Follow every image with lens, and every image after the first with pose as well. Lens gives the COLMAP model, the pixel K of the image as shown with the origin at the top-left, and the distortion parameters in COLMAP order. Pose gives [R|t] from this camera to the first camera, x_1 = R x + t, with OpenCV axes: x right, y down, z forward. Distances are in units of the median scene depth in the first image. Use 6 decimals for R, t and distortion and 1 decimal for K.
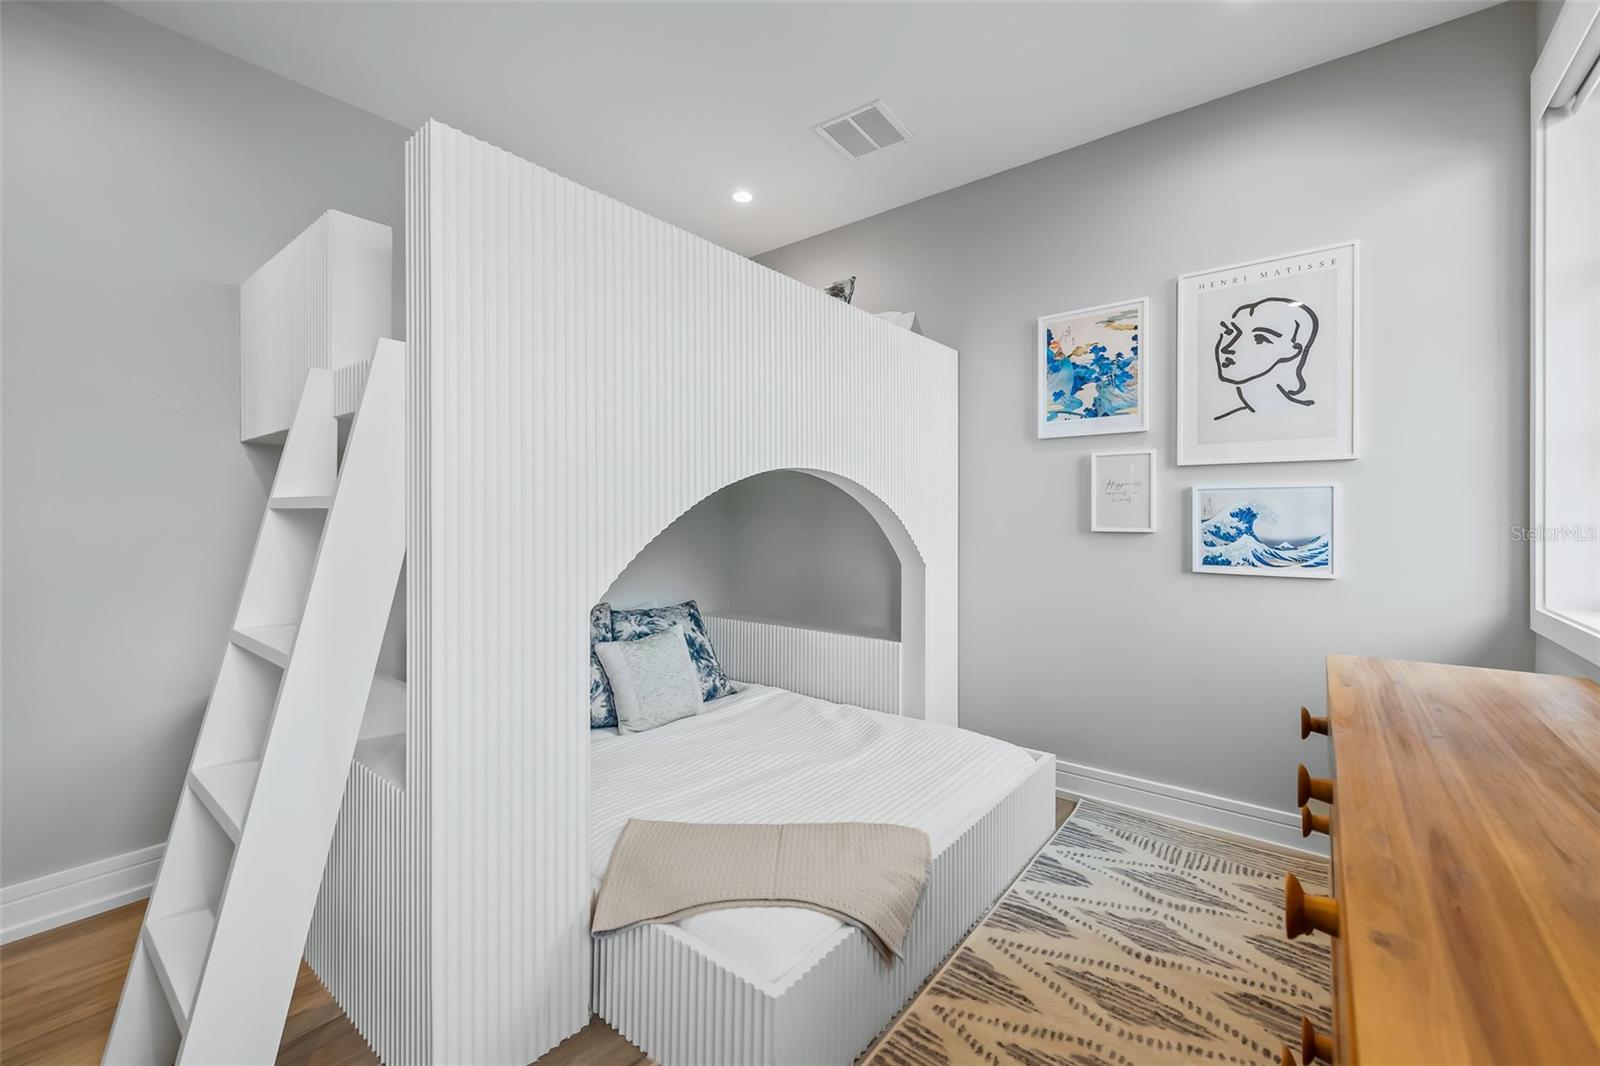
lens RADIAL K [[641.4, 0, 806.8], [0, 641.4, 516.7], [0, 0, 1]] dist [0.004190, 0.000135]
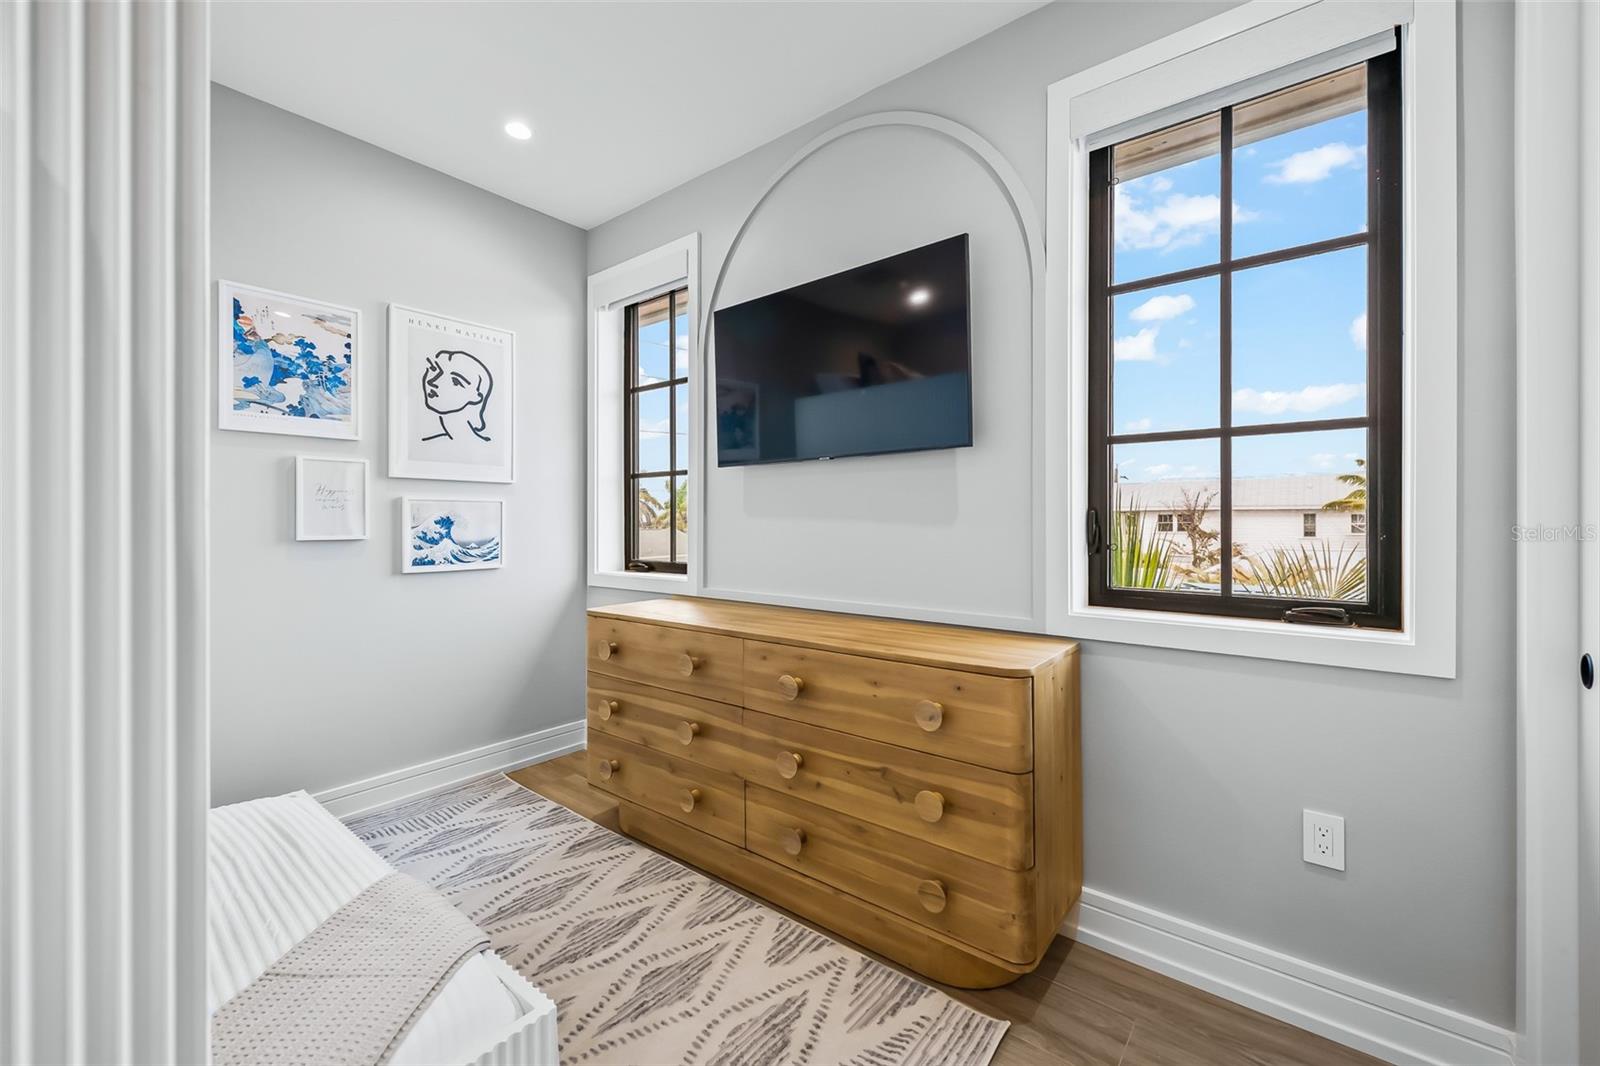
lens RADIAL K [[641.4, 0, 803.2], [0, 641.4, 526.4], [0, 0, 1]] dist [0.004190, 0.000135]
pose [[0.012483, -0.010045, 0.999872, -0.523068], [0.002619, 0.999946, 0.010013, -0.005295], [-0.999919, 0.002494, 0.012509, 0.300015]]
